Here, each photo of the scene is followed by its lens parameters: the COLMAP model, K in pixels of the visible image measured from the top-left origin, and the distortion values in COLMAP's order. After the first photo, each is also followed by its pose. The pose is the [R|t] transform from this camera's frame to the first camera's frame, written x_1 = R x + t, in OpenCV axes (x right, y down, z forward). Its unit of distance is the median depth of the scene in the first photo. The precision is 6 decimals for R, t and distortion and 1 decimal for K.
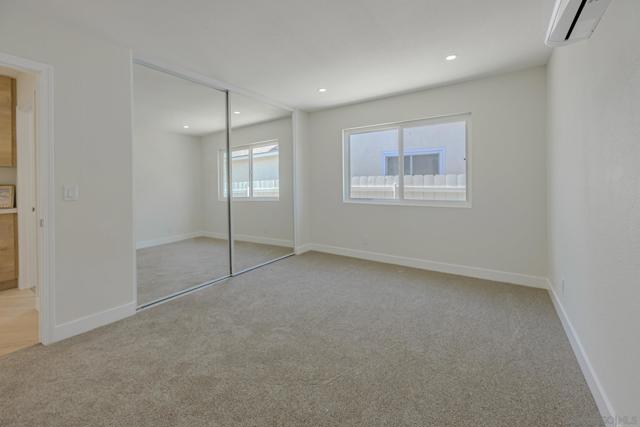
lens RADIAL K [[253.6, 0, 322.1], [0, 253.6, 186.0], [0, 0, 1]] dist [-0.001366, -0.000093]
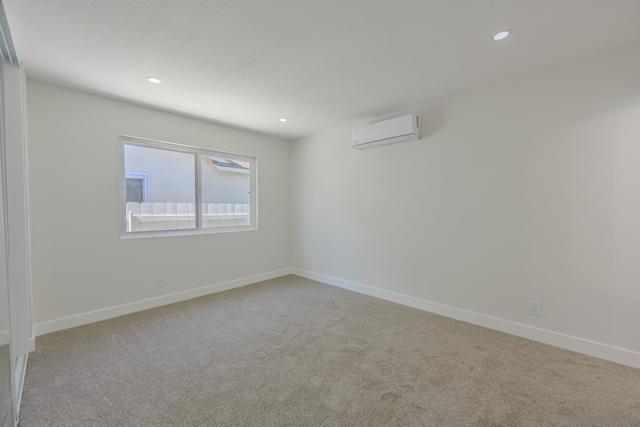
lens RADIAL K [[259.5, 0, 315.7], [0, 259.5, 214.0], [0, 0, 1]] dist [-0.001026, -0.000105]
pose [[0.177249, -0.004212, 0.984157, -0.623228], [0.014910, 0.999888, 0.001594, 0.006403], [-0.984053, 0.014391, 0.177291, 0.422380]]
